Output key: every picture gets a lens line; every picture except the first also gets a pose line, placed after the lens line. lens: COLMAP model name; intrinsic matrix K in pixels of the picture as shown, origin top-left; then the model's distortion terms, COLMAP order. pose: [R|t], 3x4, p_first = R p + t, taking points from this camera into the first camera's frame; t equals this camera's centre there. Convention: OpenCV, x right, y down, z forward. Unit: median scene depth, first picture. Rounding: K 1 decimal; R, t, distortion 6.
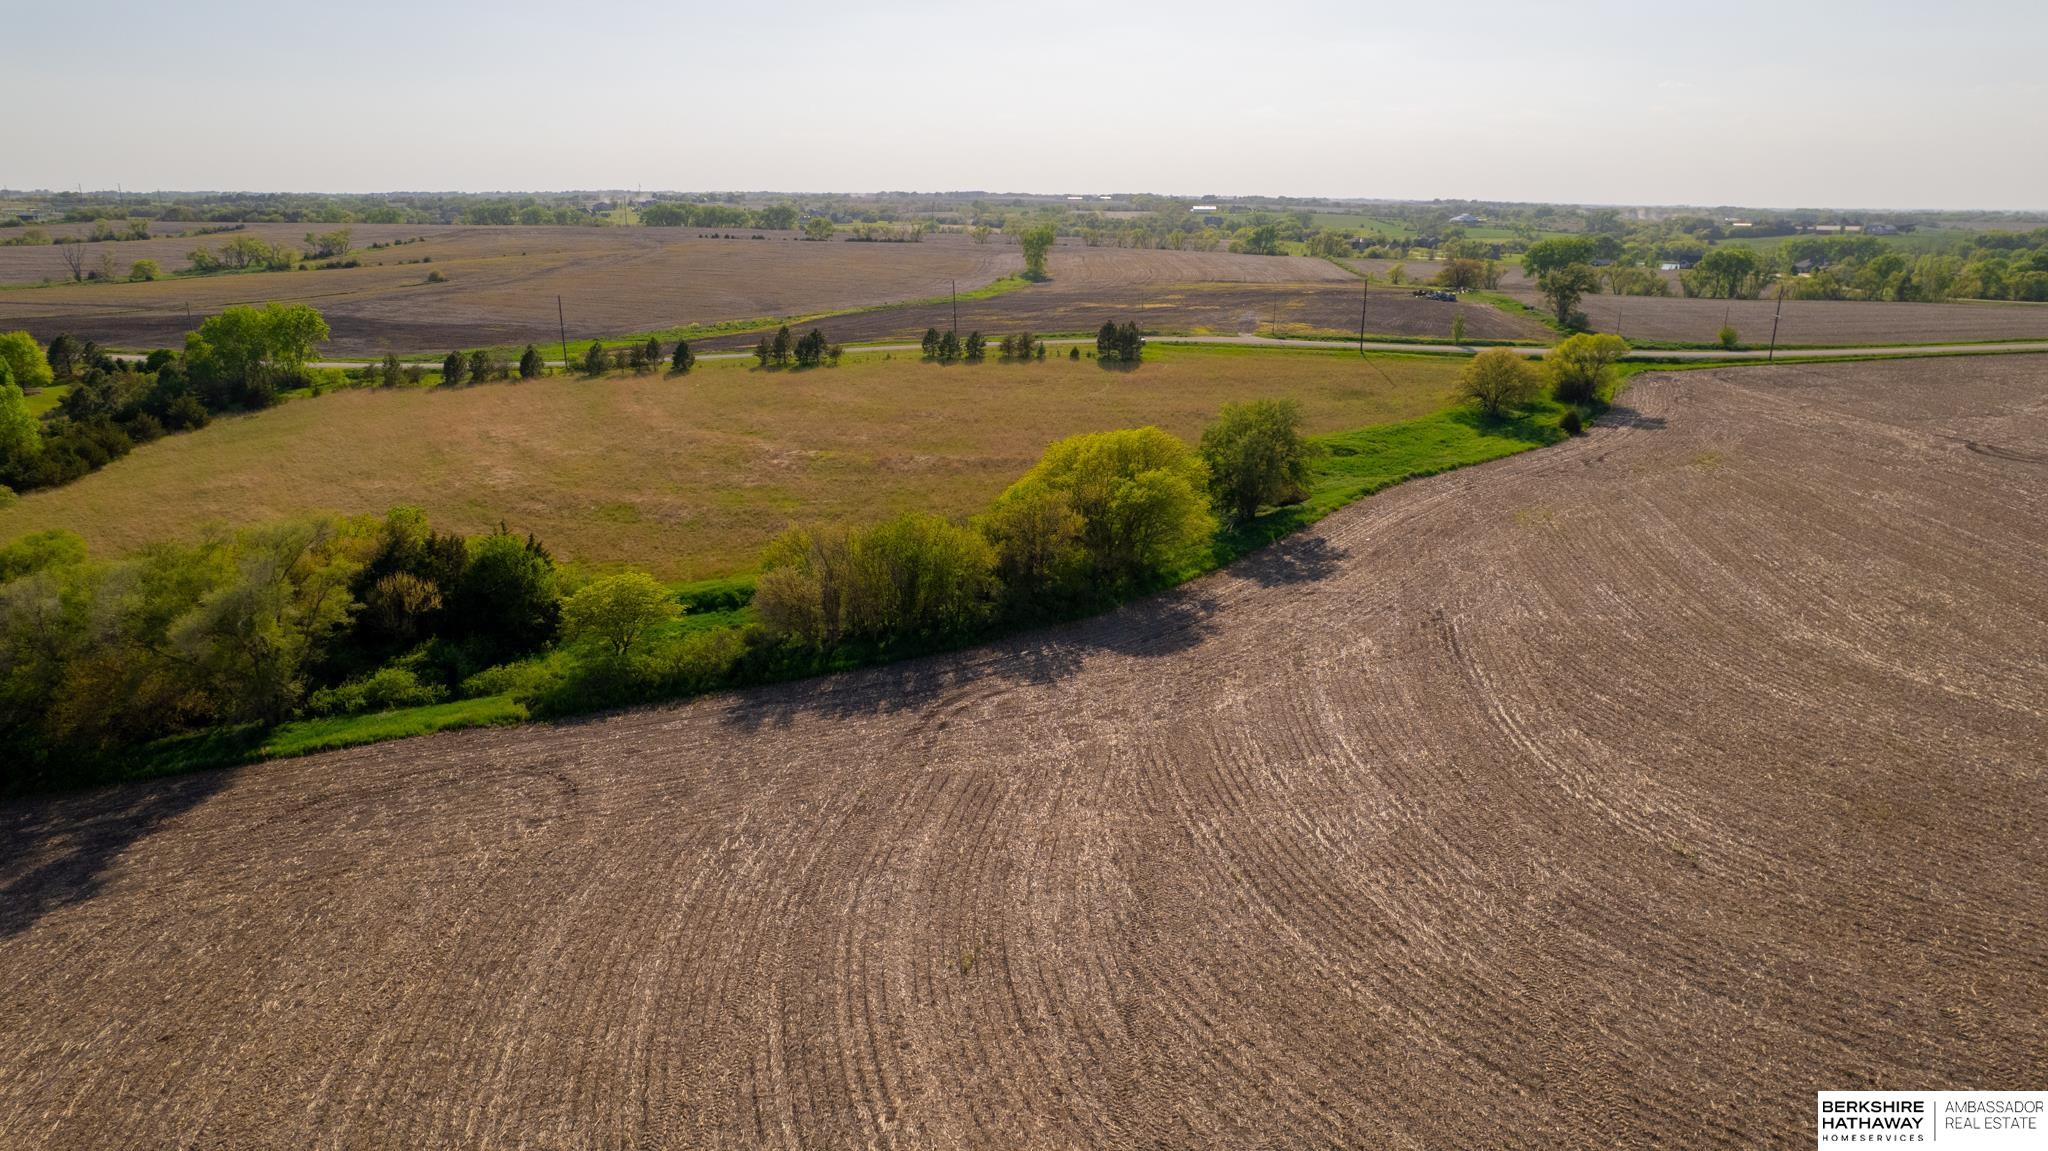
lens RADIAL K [[1315.1, 0, 1033.0], [0, 1315.1, 559.2], [0, 0, 1]] dist [-0.073028, 0.066970]
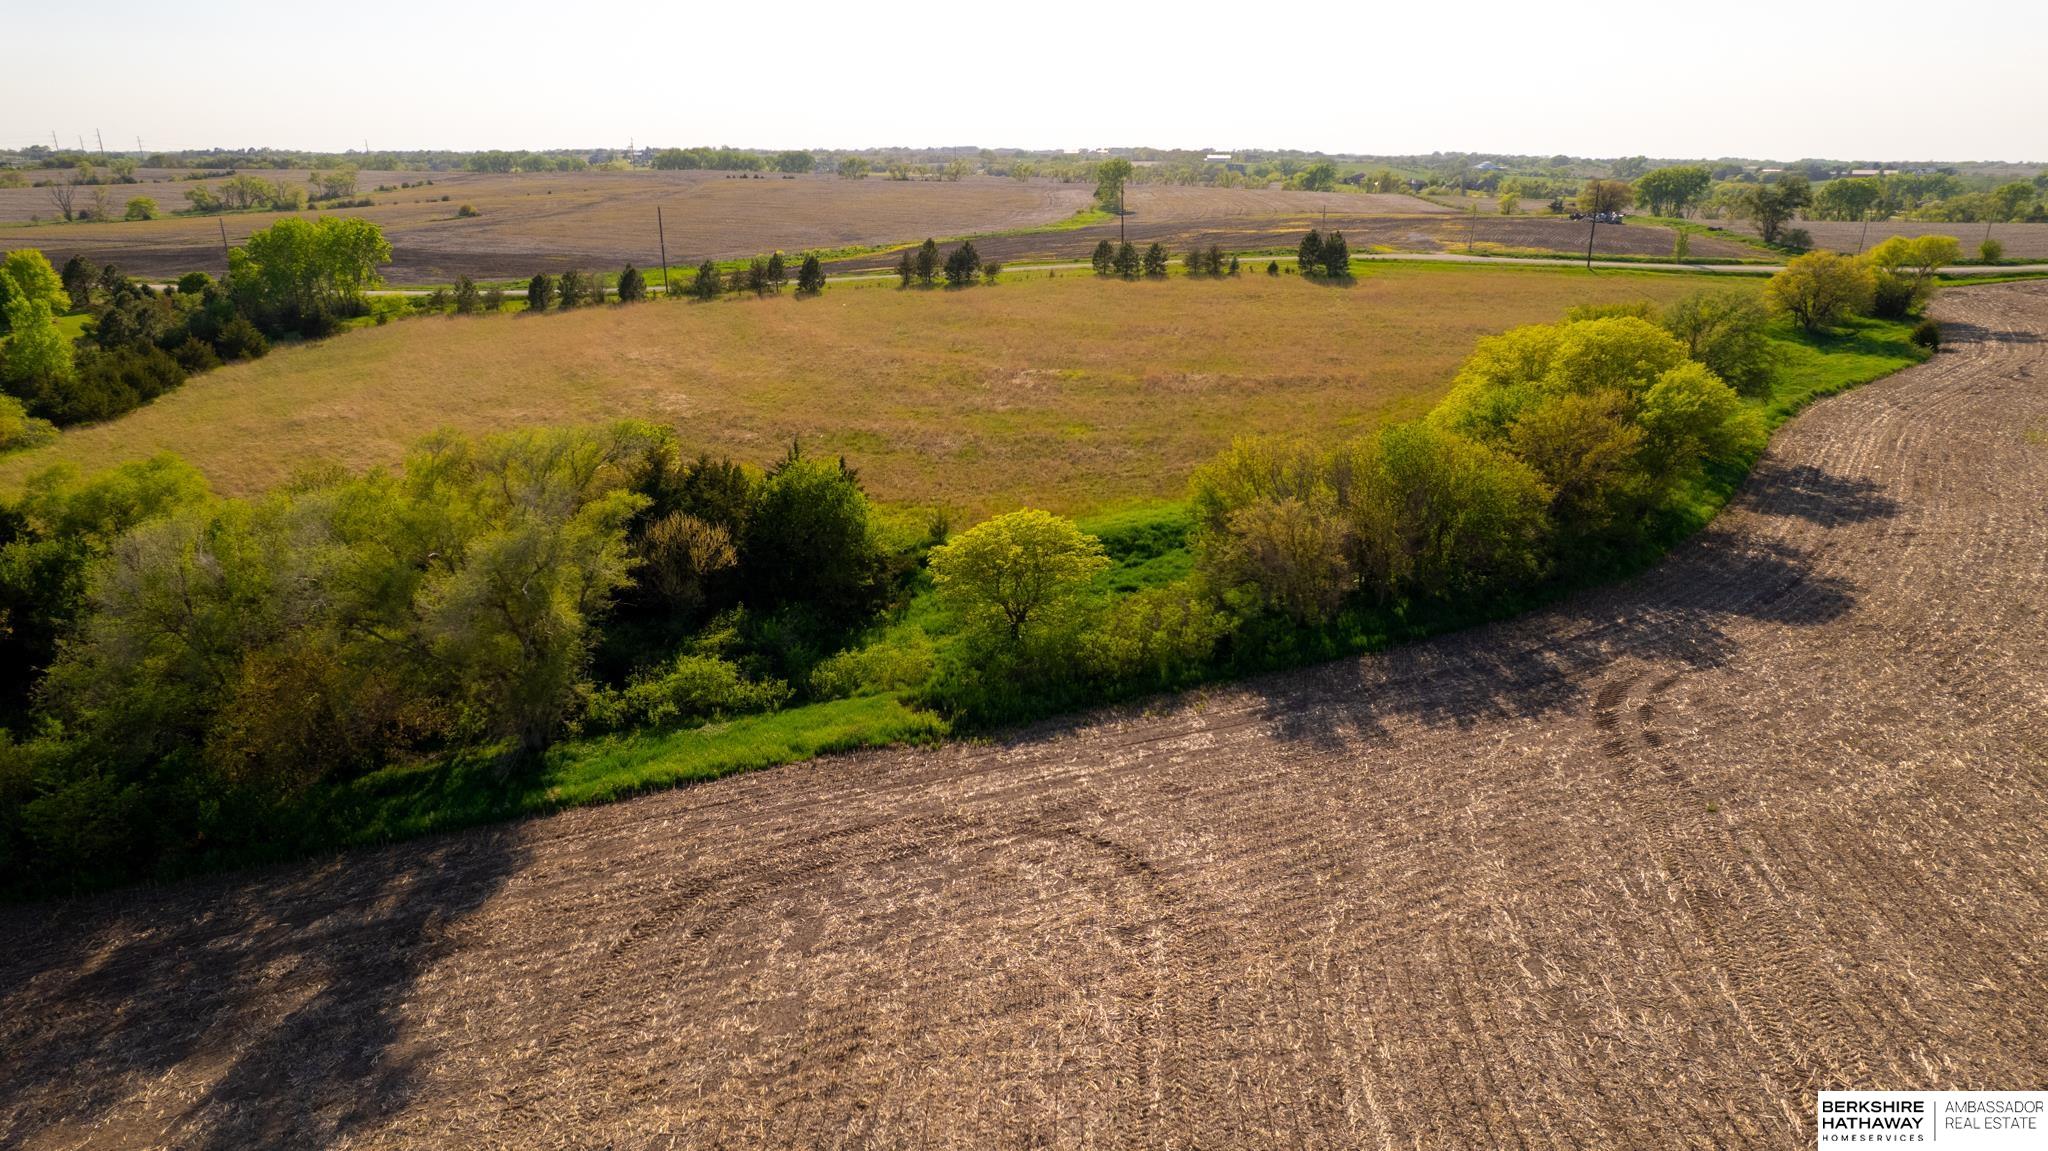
lens RADIAL K [[1315.1, 0, 1035.2], [0, 1315.1, 558.5], [0, 0, 1]] dist [-0.073028, 0.066970]
pose [[0.999884, -0.008604, 0.012589, -0.206082], [0.008234, 0.999539, 0.029218, 0.010370], [-0.012834, -0.029111, 0.999494, 0.207713]]
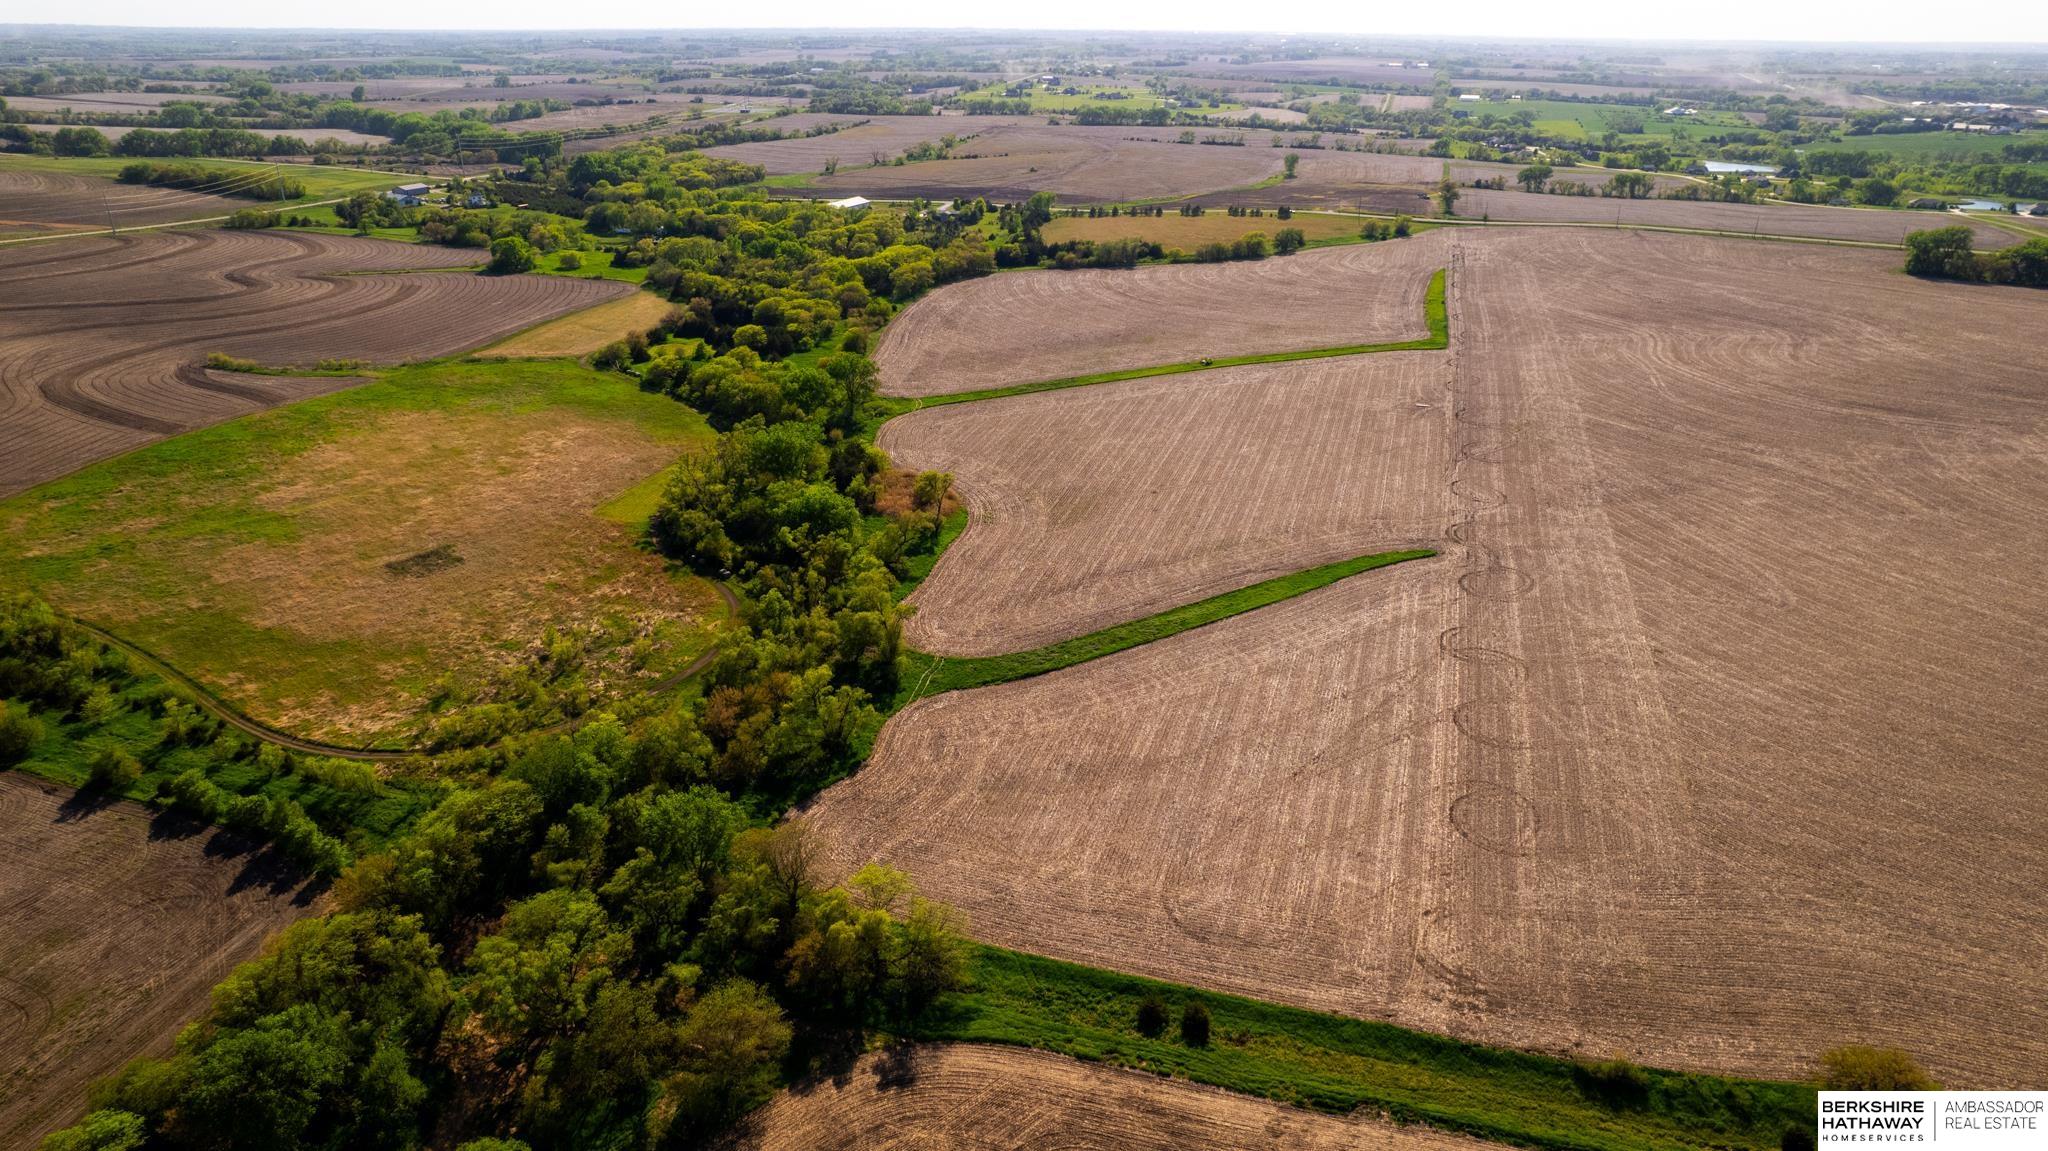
lens RADIAL K [[1315.1, 0, 1033.6], [0, 1315.1, 579.1], [0, 0, 1]] dist [-0.073028, 0.066970]
pose [[0.969673, 0.096001, -0.224761, 0.443099], [-0.065884, 0.988257, 0.137868, 0.553779], [0.235357, -0.118879, 0.964611, -3.982362]]
